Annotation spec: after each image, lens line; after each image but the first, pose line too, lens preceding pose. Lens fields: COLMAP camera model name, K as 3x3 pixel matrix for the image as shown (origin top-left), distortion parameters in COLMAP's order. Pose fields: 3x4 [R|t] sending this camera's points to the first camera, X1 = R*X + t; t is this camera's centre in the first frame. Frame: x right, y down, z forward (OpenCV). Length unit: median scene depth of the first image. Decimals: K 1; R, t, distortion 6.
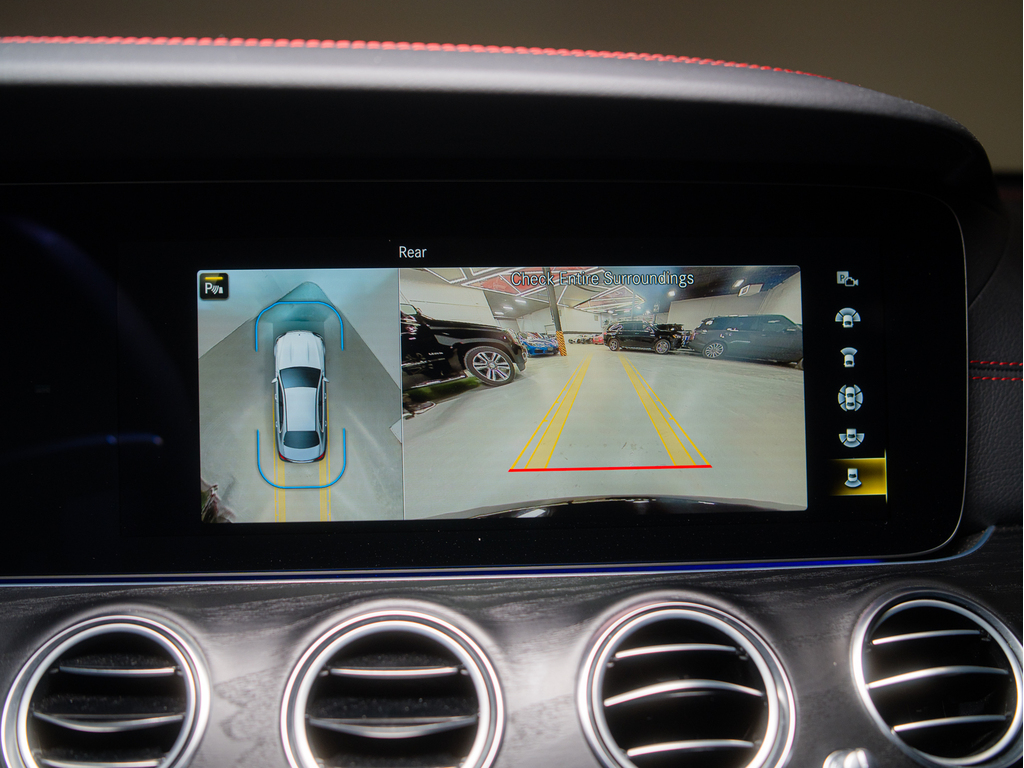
lens RADIAL K [[1115.3, 0, 506.8], [0, 1115.3, 405.2], [0, 0, 1]] dist [-0.079327, 0.000000]
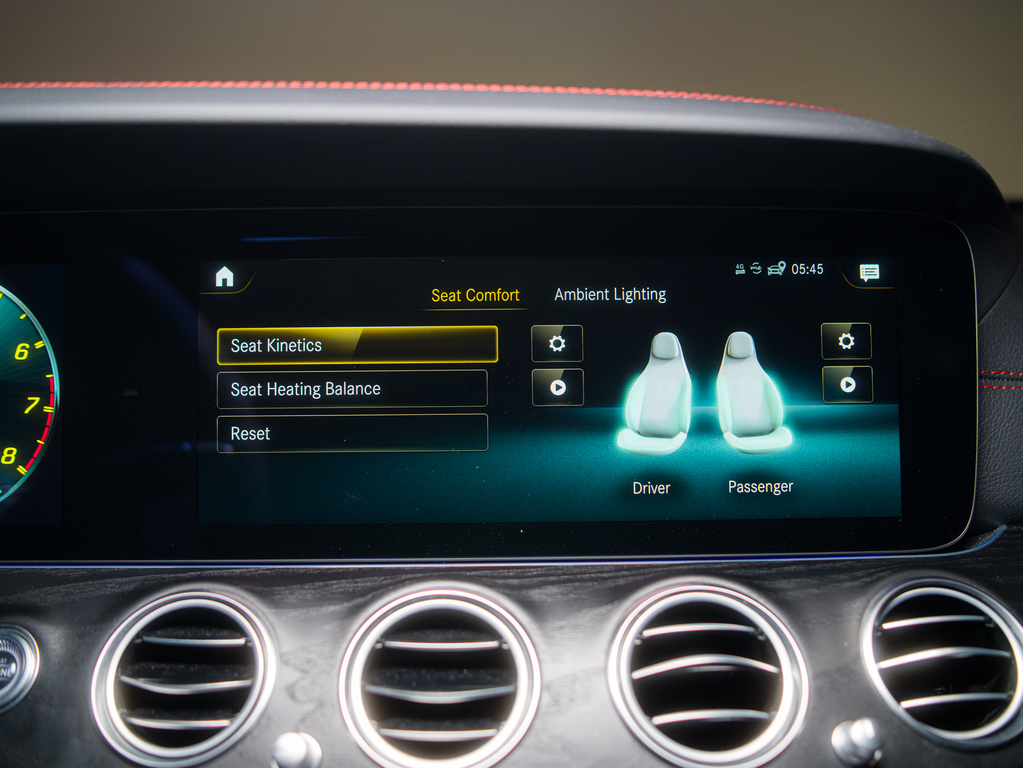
lens RADIAL K [[1115.3, 0, 509.1], [0, 1115.3, 378.3], [0, 0, 1]] dist [-0.079327, 0.000000]
pose [[0.998831, 0.001309, -0.048313, 0.017617], [-0.003929, 0.998524, -0.054172, 0.032555], [0.048171, 0.054299, 0.997362, -0.108962]]
